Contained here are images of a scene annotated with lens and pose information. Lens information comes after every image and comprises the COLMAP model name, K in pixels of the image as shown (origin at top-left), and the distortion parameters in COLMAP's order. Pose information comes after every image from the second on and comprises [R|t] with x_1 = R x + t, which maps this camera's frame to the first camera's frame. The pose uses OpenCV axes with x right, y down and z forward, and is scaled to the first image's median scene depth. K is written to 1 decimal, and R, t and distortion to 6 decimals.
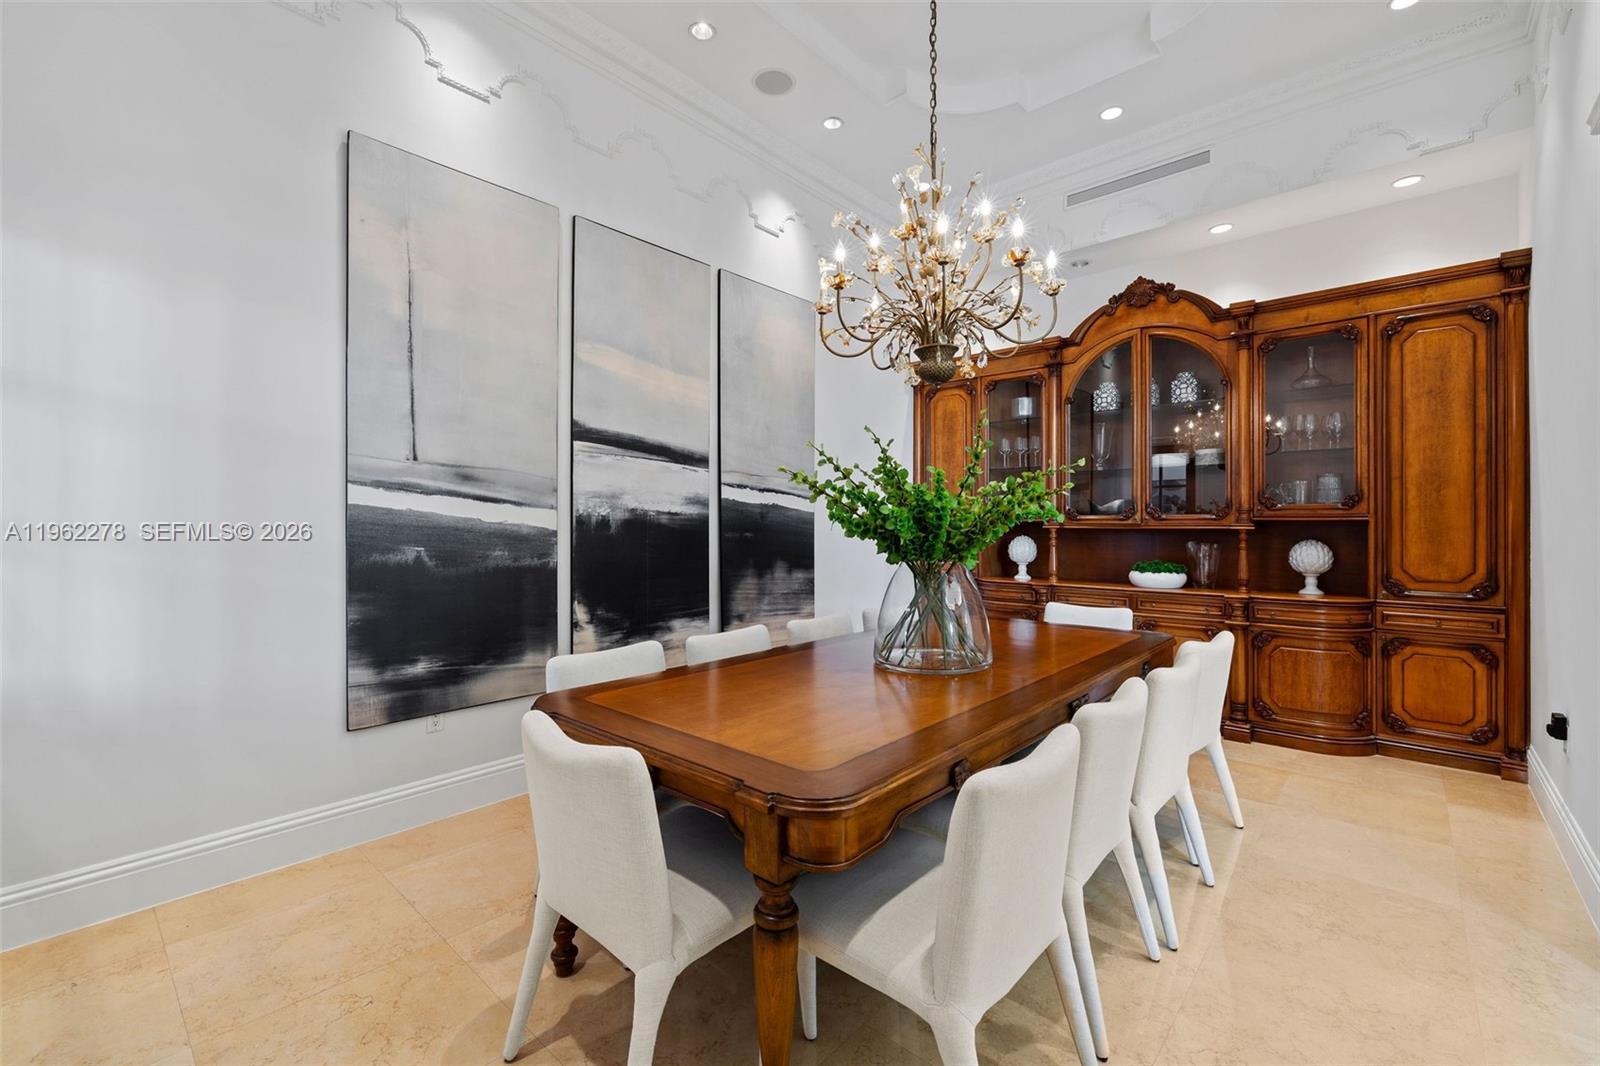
lens RADIAL K [[684.6, 0, 799.2], [0, 684.6, 521.4], [0, 0, 1]] dist [-0.001516, -0.000252]
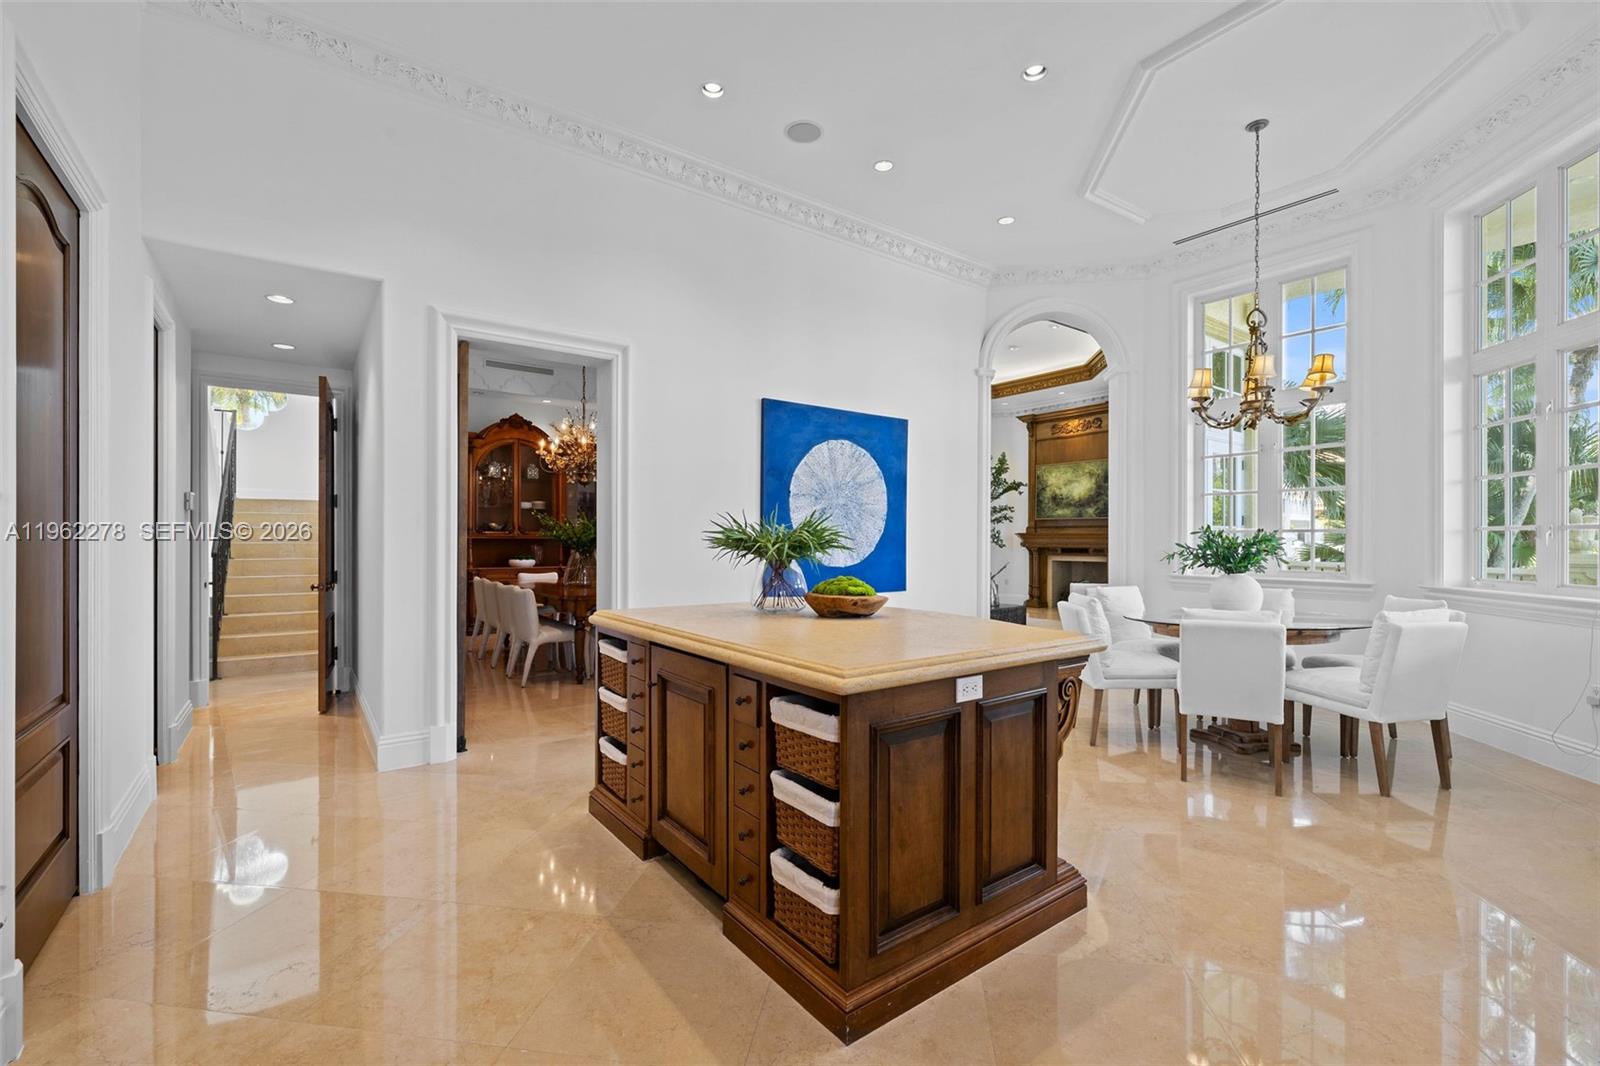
lens RADIAL K [[686.3, 0, 795.4], [0, 686.3, 541.6], [0, 0, 1]] dist [-0.000873, -0.000103]
pose [[0.202761, -0.001840, 0.979227, -1.225098], [-0.007601, 0.999965, 0.003453, 0.006979], [-0.979199, -0.008143, 0.202740, -0.203842]]
